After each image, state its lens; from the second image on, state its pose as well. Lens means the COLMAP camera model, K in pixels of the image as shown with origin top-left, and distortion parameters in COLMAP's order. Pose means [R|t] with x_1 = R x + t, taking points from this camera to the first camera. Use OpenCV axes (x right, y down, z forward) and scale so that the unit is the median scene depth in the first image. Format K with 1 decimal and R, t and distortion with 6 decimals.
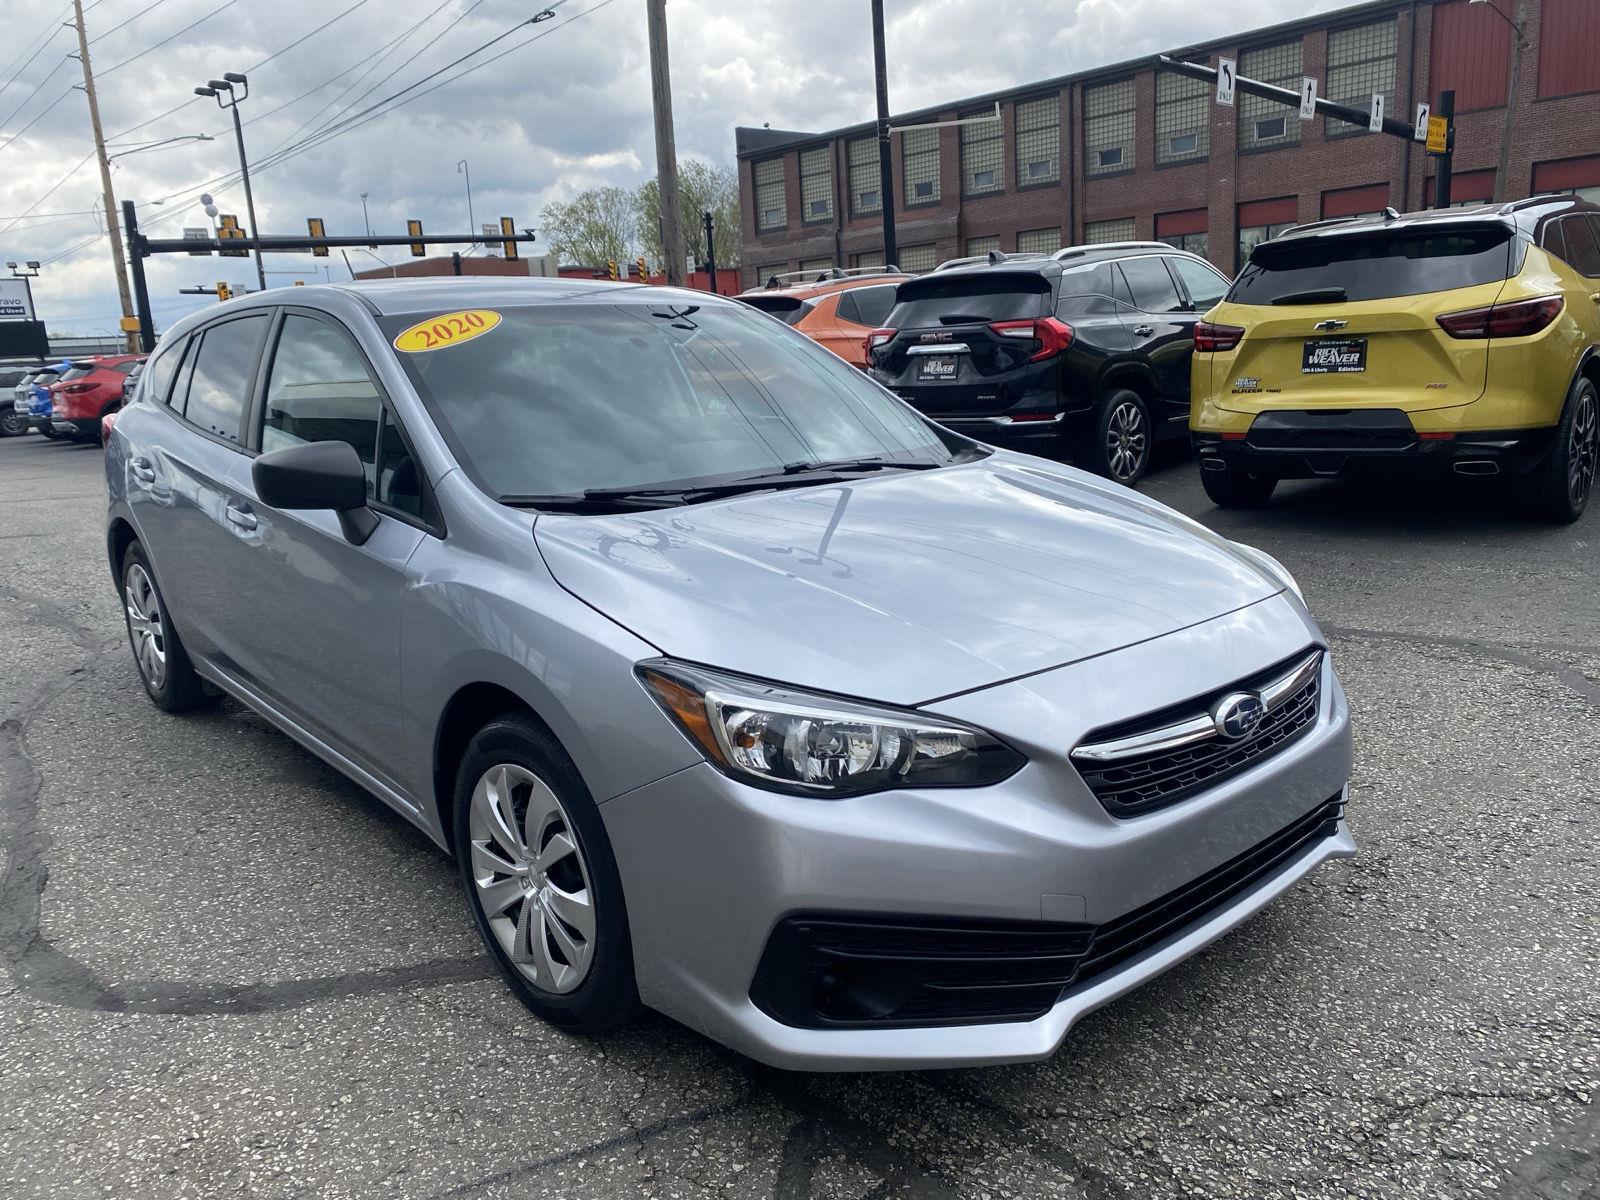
lens RADIAL K [[1234.0, 0, 792.1], [0, 1234.0, 639.7], [0, 0, 1]] dist [0.022372, -0.014778]
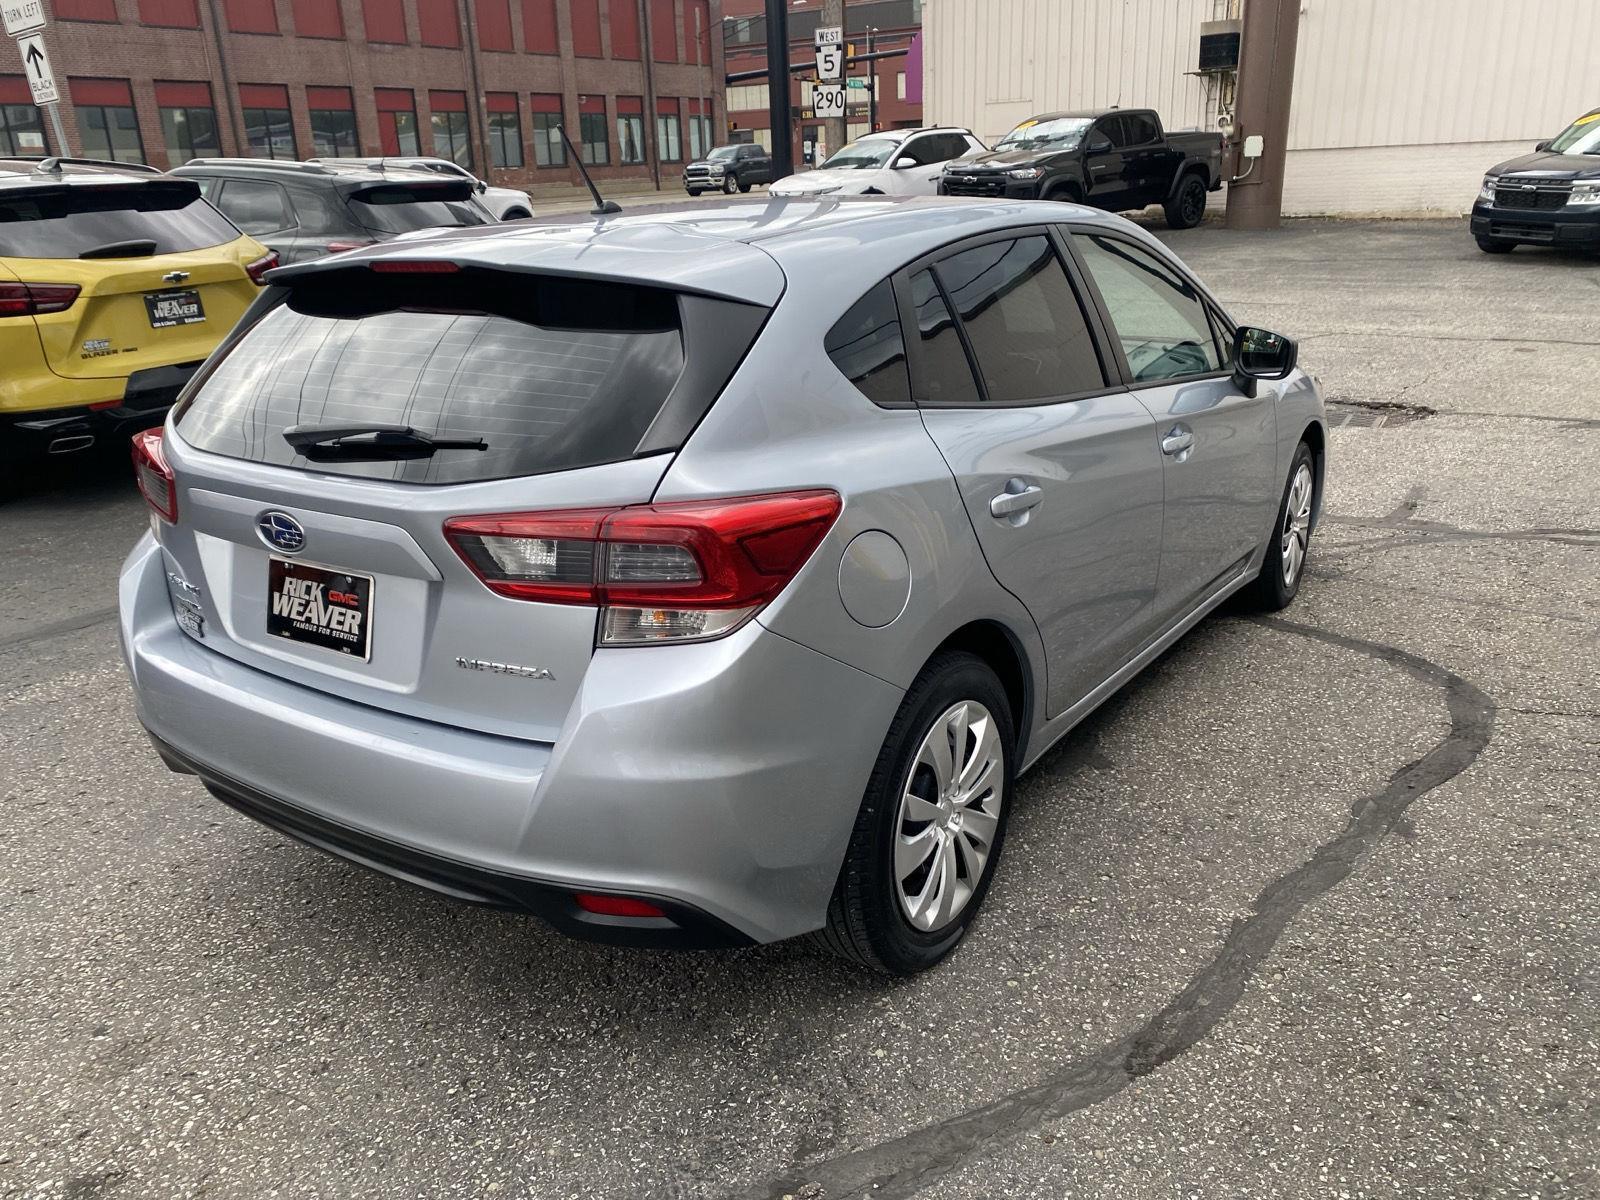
lens RADIAL K [[1216.1, 0, 798.9], [0, 1216.1, 608.7], [0, 0, 1]] dist [0.018475, -0.002418]
pose [[-0.264841, -0.263413, 0.927617, -0.154785], [0.276377, 0.900874, 0.334727, -0.046083], [-0.923837, 0.345021, -0.165787, 0.178554]]
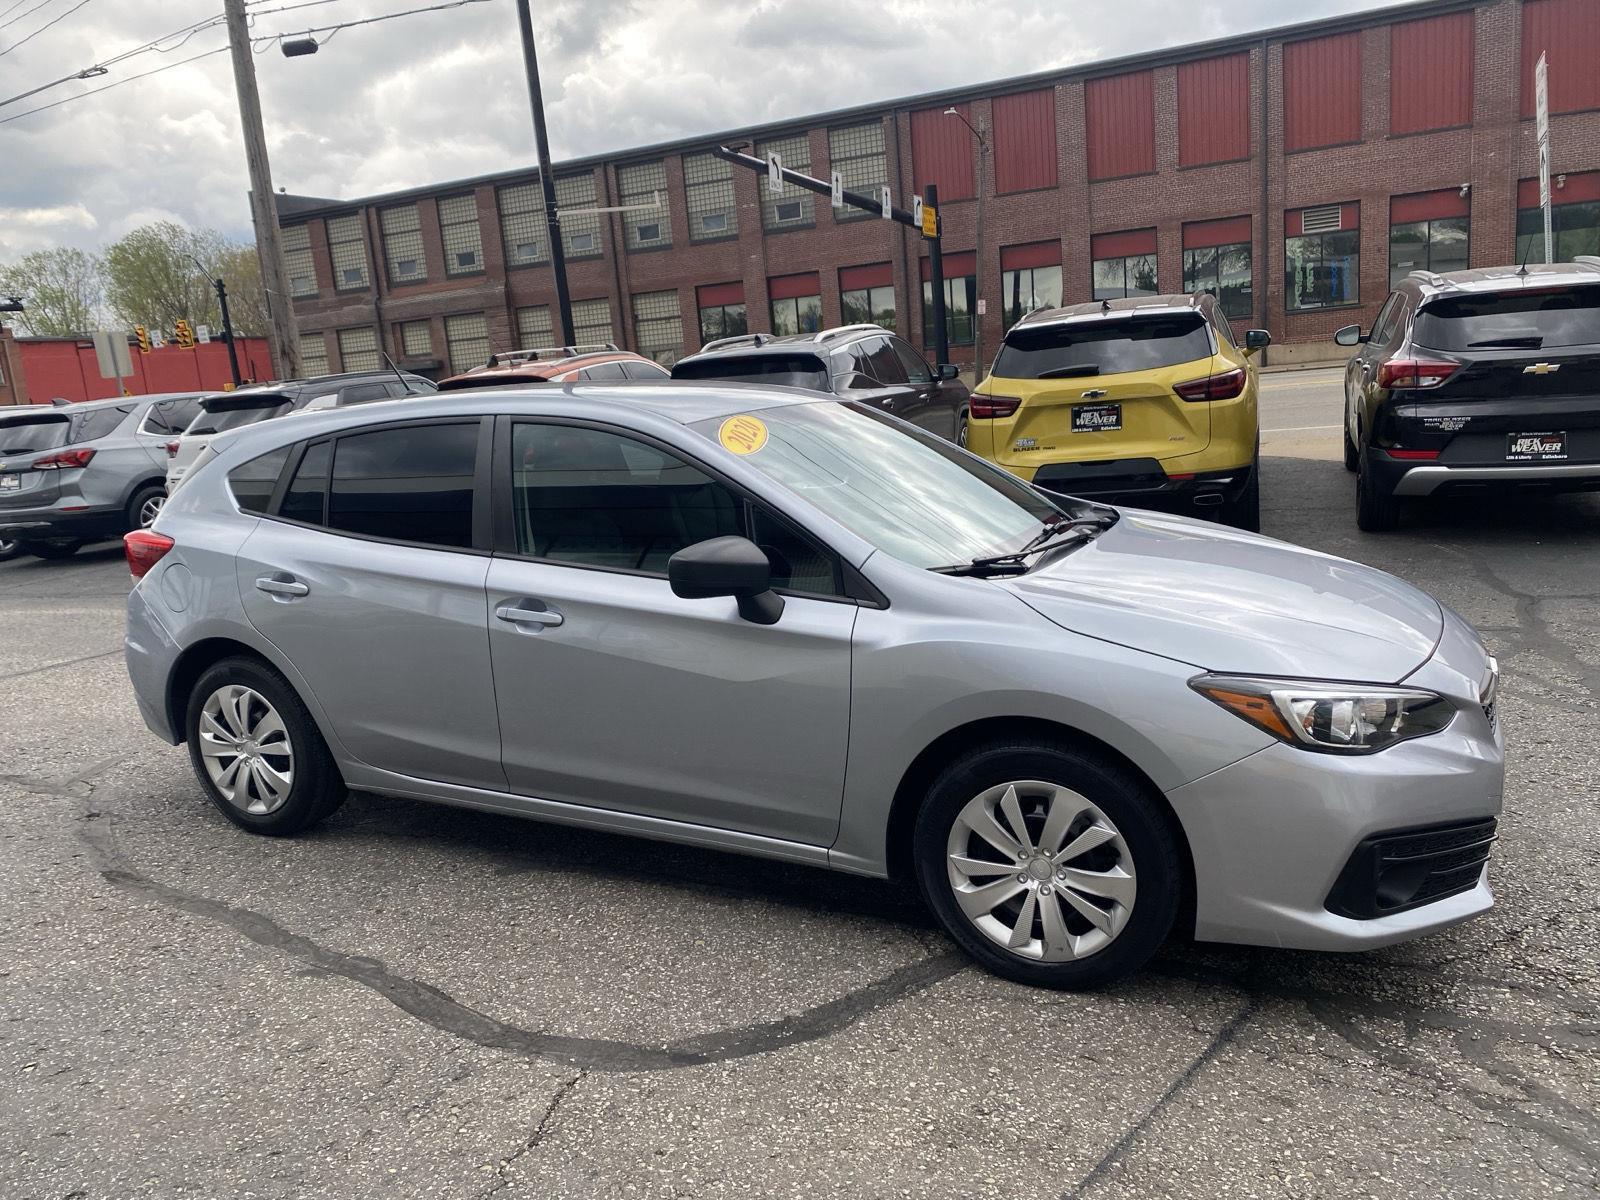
lens RADIAL K [[1234.0, 0, 792.1], [0, 1234.0, 639.7], [0, 0, 1]] dist [0.022372, -0.014778]
pose [[0.921721, -0.102787, 0.373986, -0.076213], [0.120510, 0.992416, -0.024250, -0.003246], [-0.368657, 0.067421, 0.927117, -0.006046]]
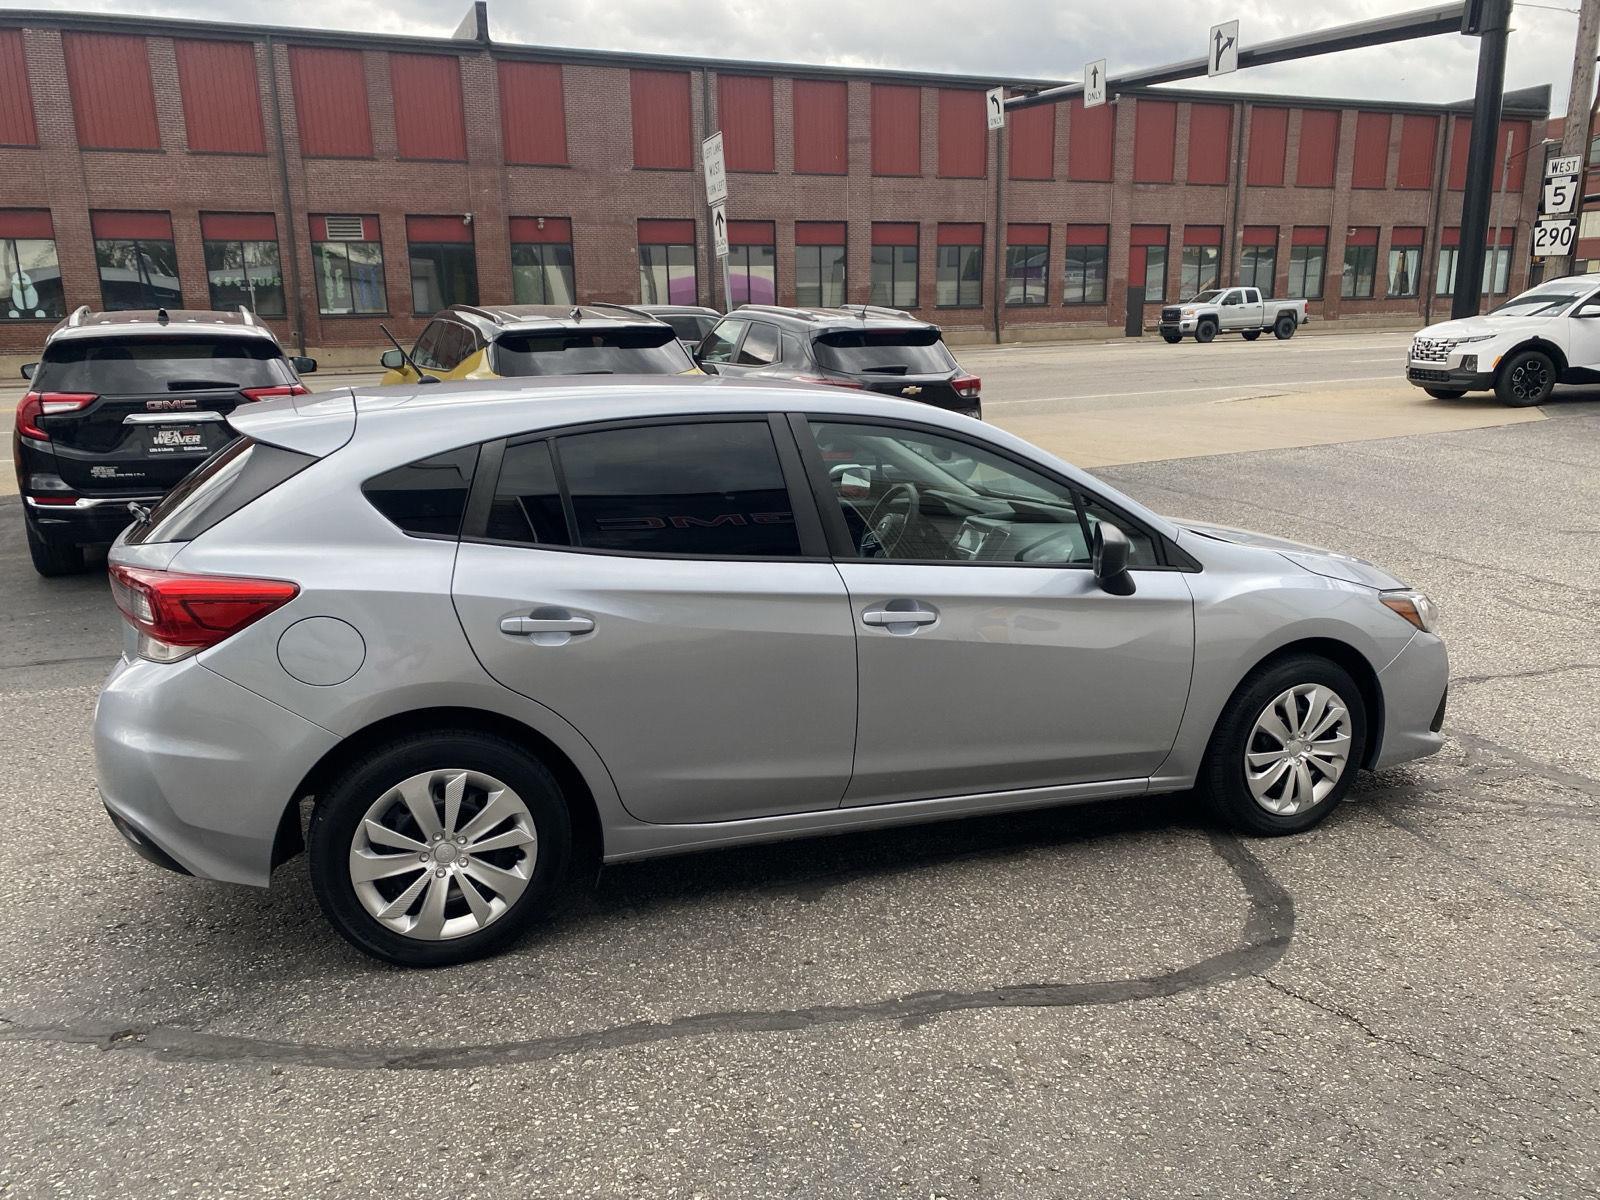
lens RADIAL K [[1223.2, 0, 822.7], [0, 1223.2, 647.3], [0, 0, 1]] dist [0.020028, -0.013820]
pose [[0.316182, -0.196412, 0.928144, -0.170949], [0.215993, 0.967544, 0.131170, -0.026923], [-0.923783, 0.158999, 0.348344, 0.086142]]
